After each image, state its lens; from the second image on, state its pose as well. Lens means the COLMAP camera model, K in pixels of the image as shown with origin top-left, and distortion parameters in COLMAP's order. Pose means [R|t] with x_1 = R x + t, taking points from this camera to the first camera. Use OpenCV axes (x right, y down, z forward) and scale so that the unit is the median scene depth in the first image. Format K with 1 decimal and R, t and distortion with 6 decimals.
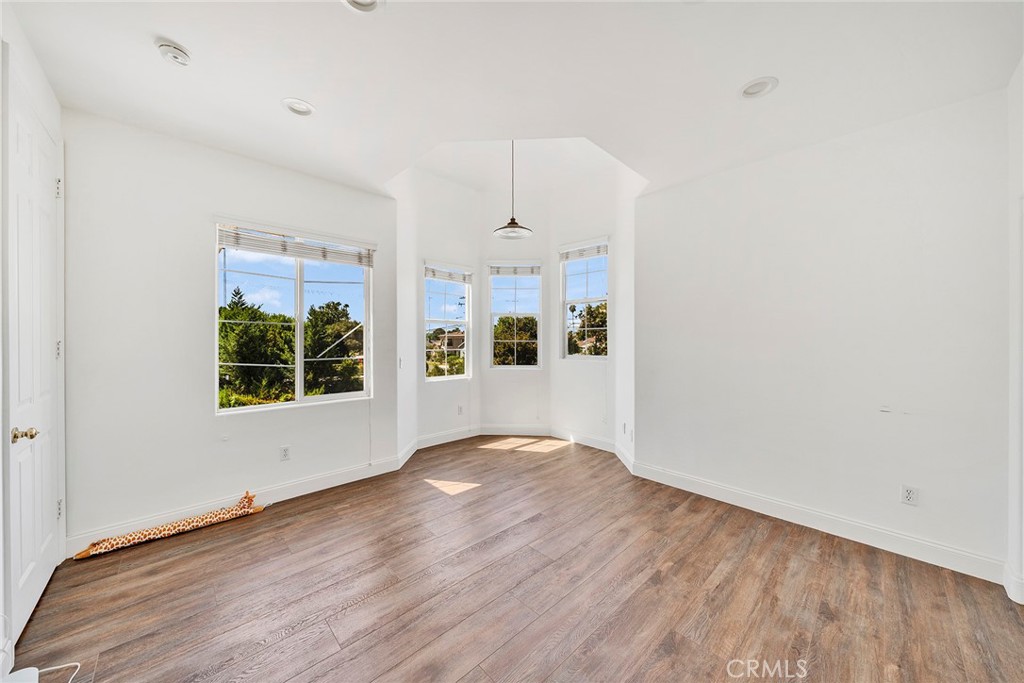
lens RADIAL K [[357.6, 0, 508.2], [0, 357.6, 335.9], [0, 0, 1]] dist [-0.001801, -0.000177]
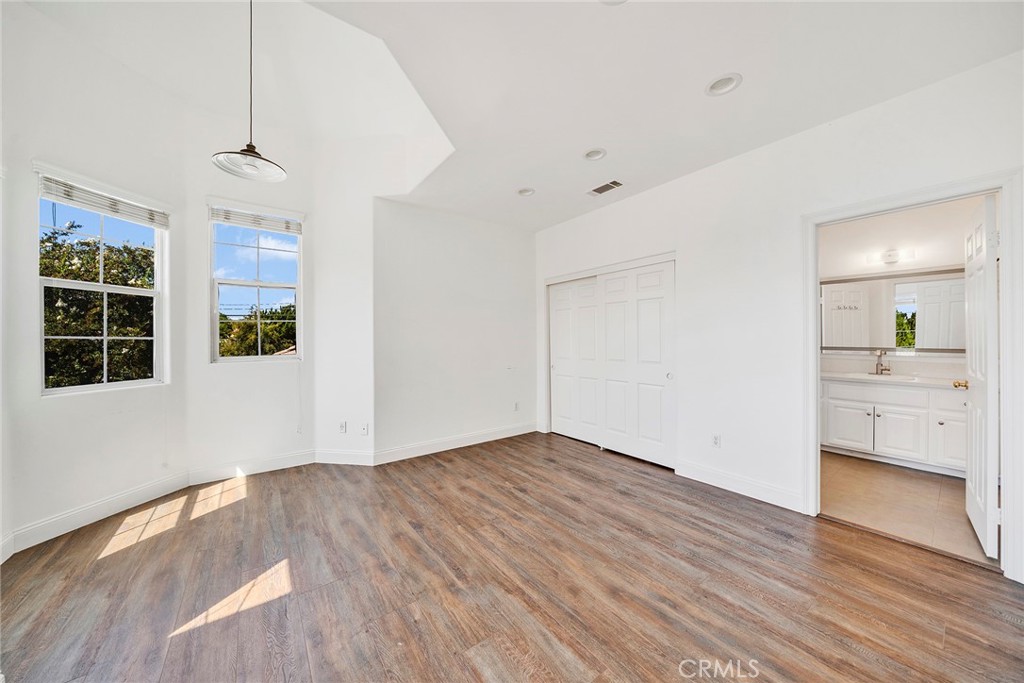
lens RADIAL K [[343.6, 0, 513.9], [0, 343.6, 339.0], [0, 0, 1]] dist [0.000775, 0.000079]
pose [[0.128227, -0.007096, 0.991720, -0.623963], [0.003951, 0.999970, 0.006645, 0.022468], [-0.991737, 0.003066, 0.128251, 0.517306]]
